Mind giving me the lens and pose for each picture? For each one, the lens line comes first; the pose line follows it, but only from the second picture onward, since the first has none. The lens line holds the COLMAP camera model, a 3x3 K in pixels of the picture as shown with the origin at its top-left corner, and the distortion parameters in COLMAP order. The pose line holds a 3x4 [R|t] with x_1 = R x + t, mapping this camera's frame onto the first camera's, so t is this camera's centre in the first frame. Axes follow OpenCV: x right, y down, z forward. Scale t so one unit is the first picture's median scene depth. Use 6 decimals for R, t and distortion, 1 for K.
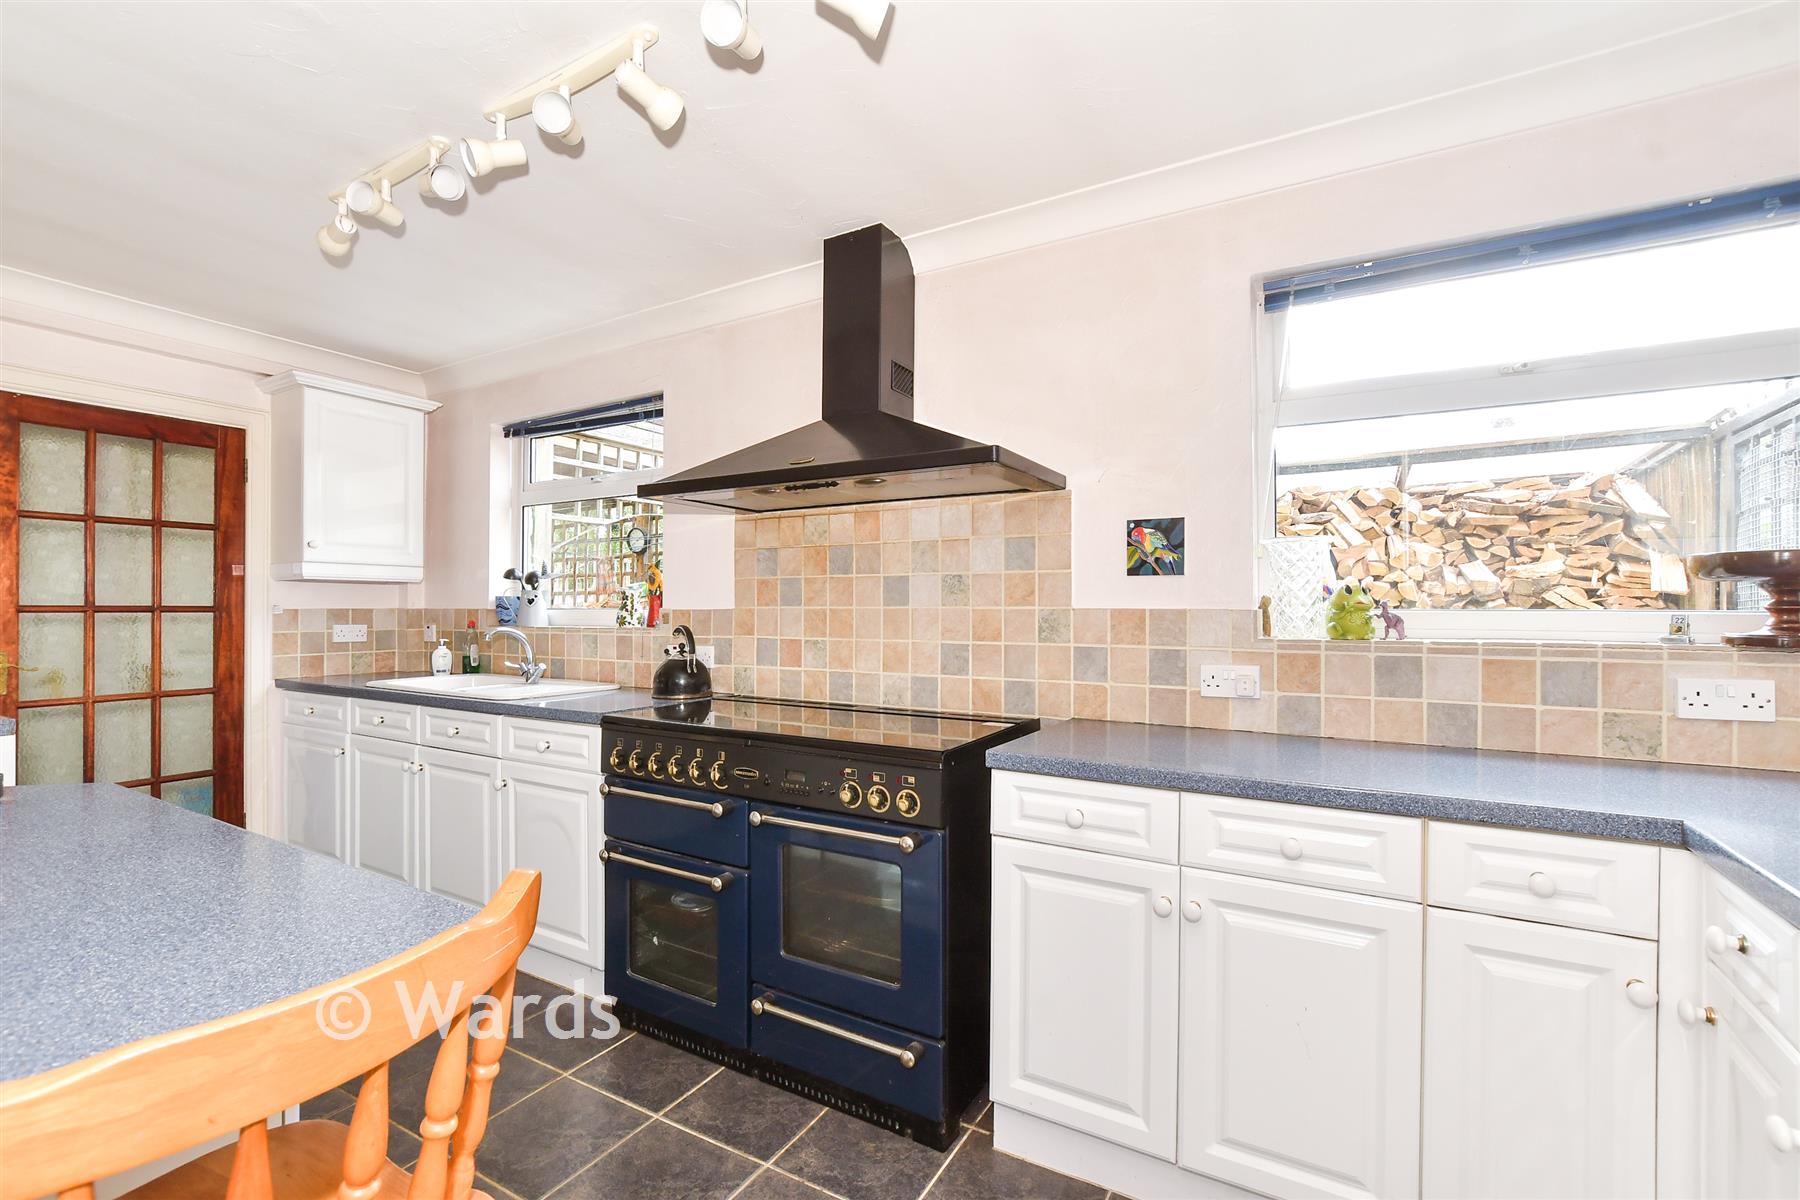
lens RADIAL K [[797.3, 0, 900.0], [0, 797.3, 600.0], [0, 0, 1]] dist [0.000003, -0.000009]
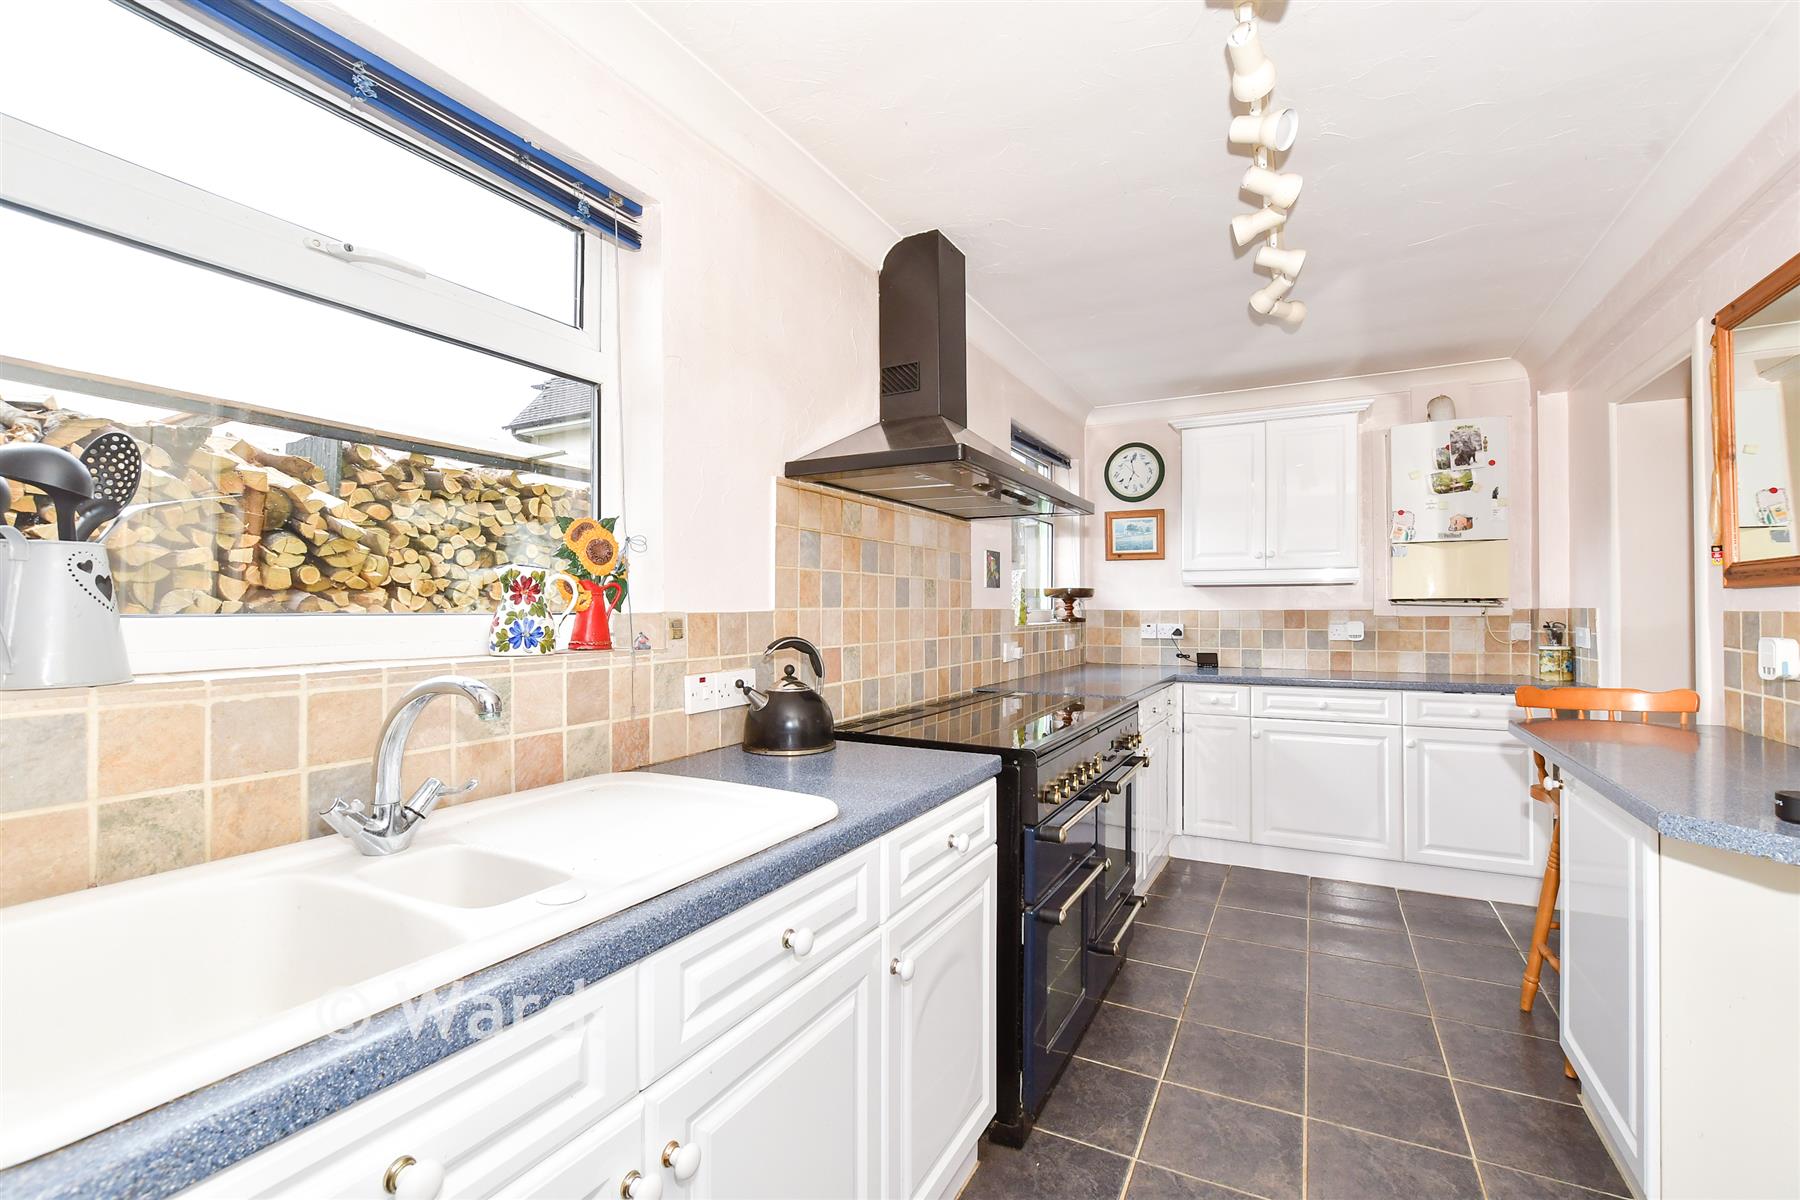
lens RADIAL K [[797.3, 0, 900.0], [0, 797.3, 600.0], [0, 0, 1]] dist [0.000003, -0.000009]
pose [[-0.039992, 0.007285, 0.999173, -0.957455], [-0.005436, 0.999957, -0.007508, 0.006317], [-0.999185, -0.005731, -0.039951, 0.975612]]
